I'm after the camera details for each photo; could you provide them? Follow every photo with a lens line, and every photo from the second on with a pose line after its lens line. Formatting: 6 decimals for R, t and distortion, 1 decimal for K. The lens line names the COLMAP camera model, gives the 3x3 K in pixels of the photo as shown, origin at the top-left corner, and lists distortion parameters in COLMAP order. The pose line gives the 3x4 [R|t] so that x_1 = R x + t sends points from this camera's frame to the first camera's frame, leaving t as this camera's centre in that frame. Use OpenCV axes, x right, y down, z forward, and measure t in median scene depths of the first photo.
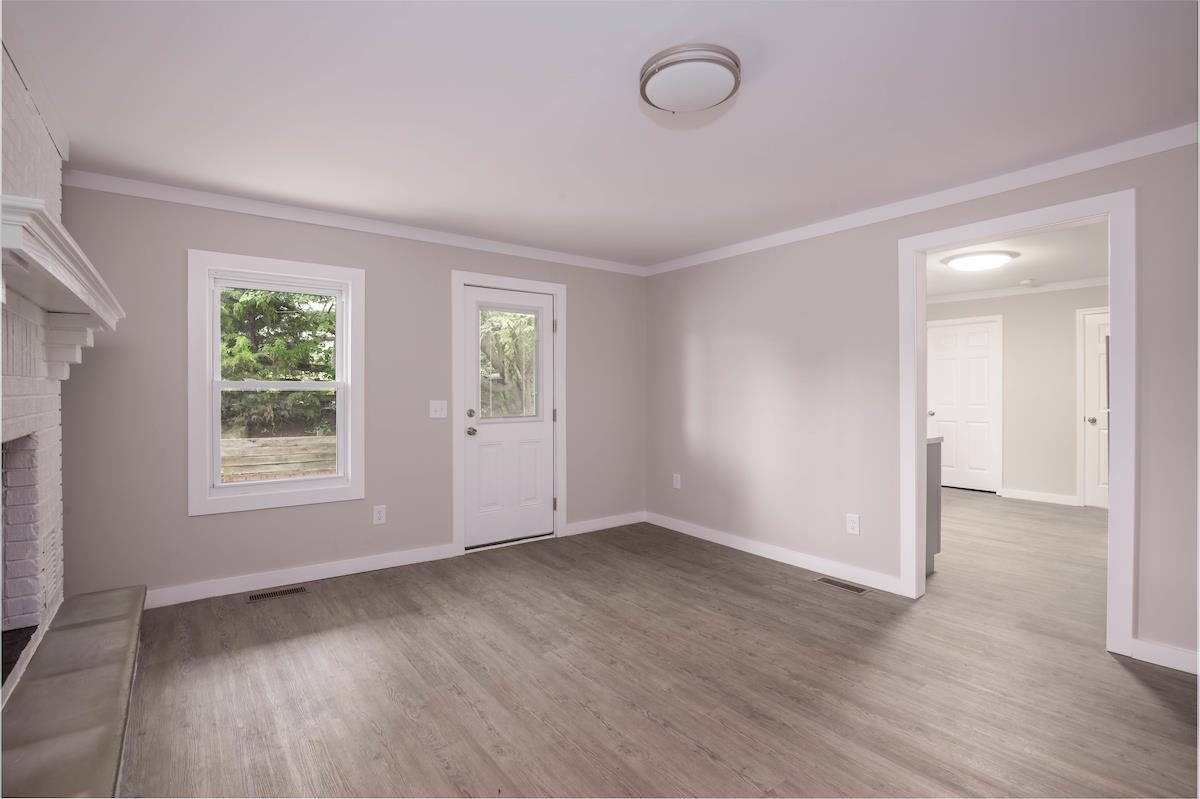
lens RADIAL K [[554.5, 0, 601.1], [0, 554.5, 395.1], [0, 0, 1]] dist [-0.014832, -0.000387]
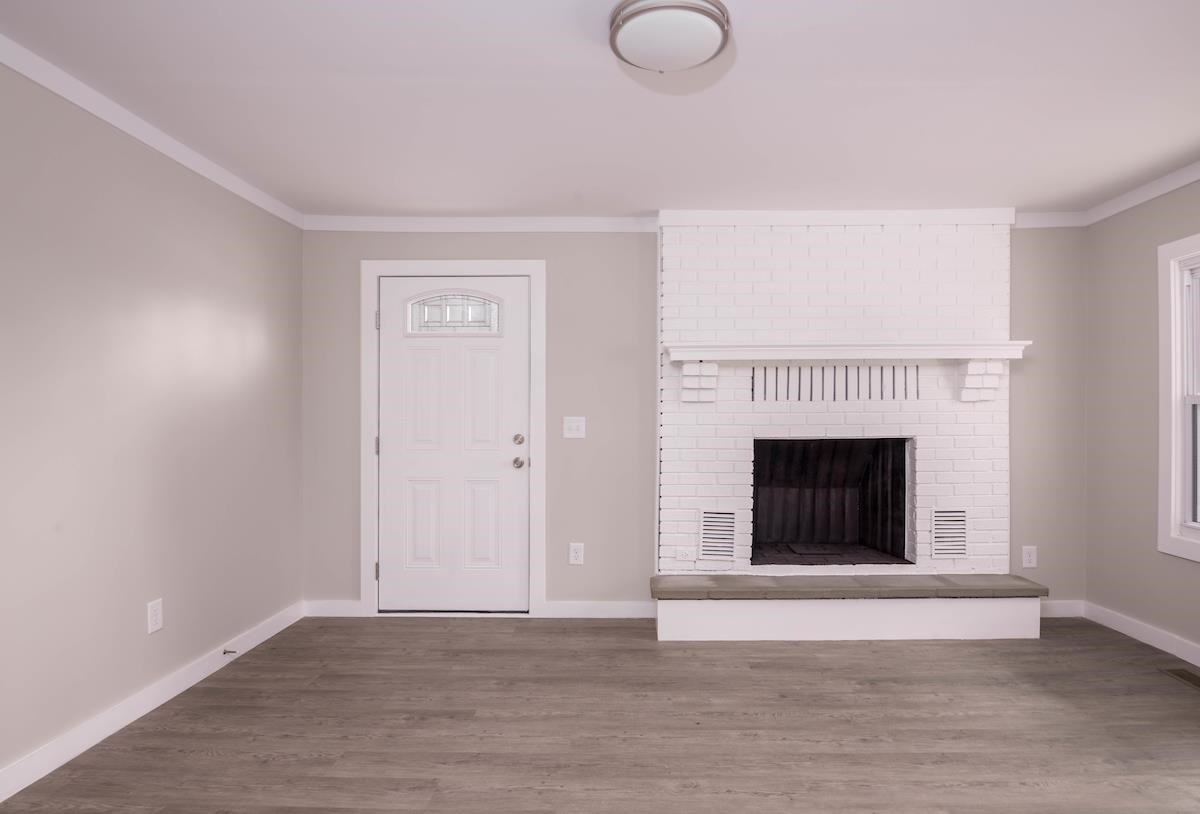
lens RADIAL K [[687.0, 0, 619.5], [0, 687.0, 420.4], [0, 0, 1]] dist [0.016432, -0.037772]
pose [[-0.612086, 0.008882, -0.790742, 0.539800], [-0.004774, 0.999877, 0.014927, -0.000621], [0.790777, 0.012911, -0.611968, 0.835871]]
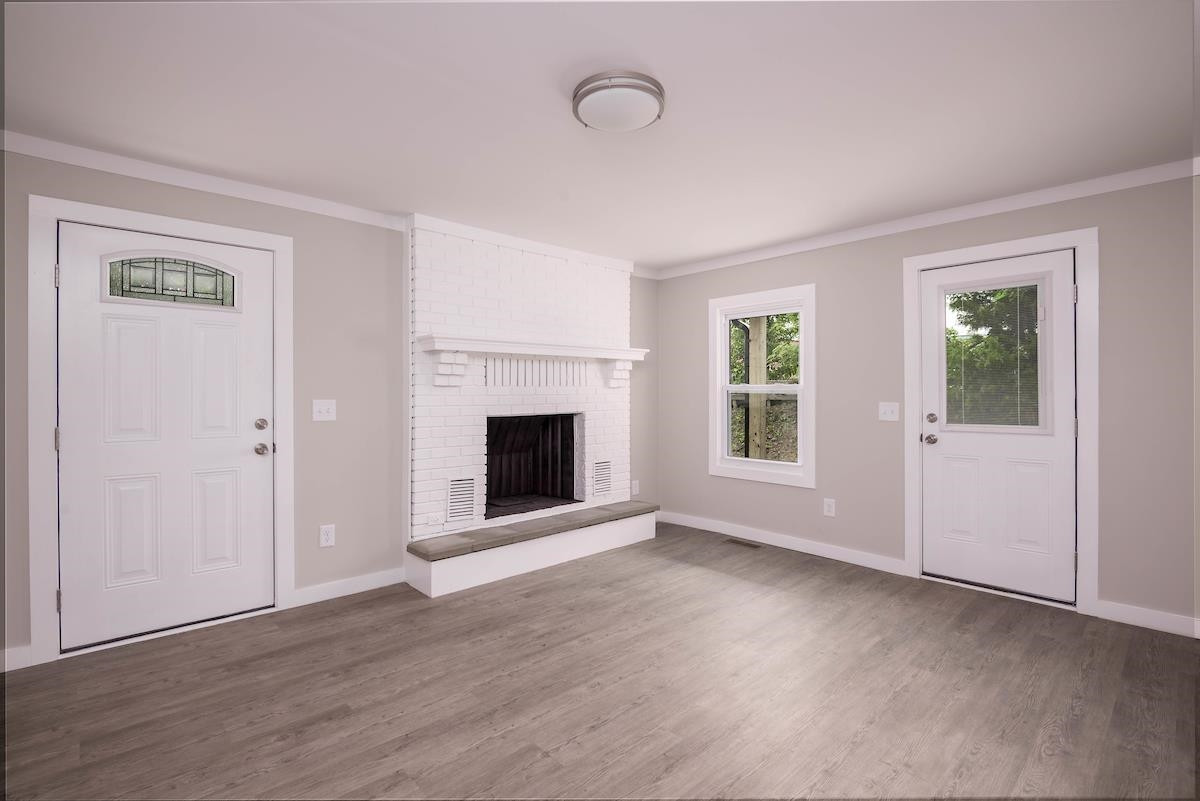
lens RADIAL K [[568.3, 0, 600.0], [0, 568.3, 400.5], [0, 0, 1]] dist [-0.000668, -0.011186]
pose [[0.104970, 0.011086, -0.994414, 0.664929], [-0.006380, 0.999925, 0.010474, -0.000355], [0.994455, 0.005245, 0.105033, 0.452200]]
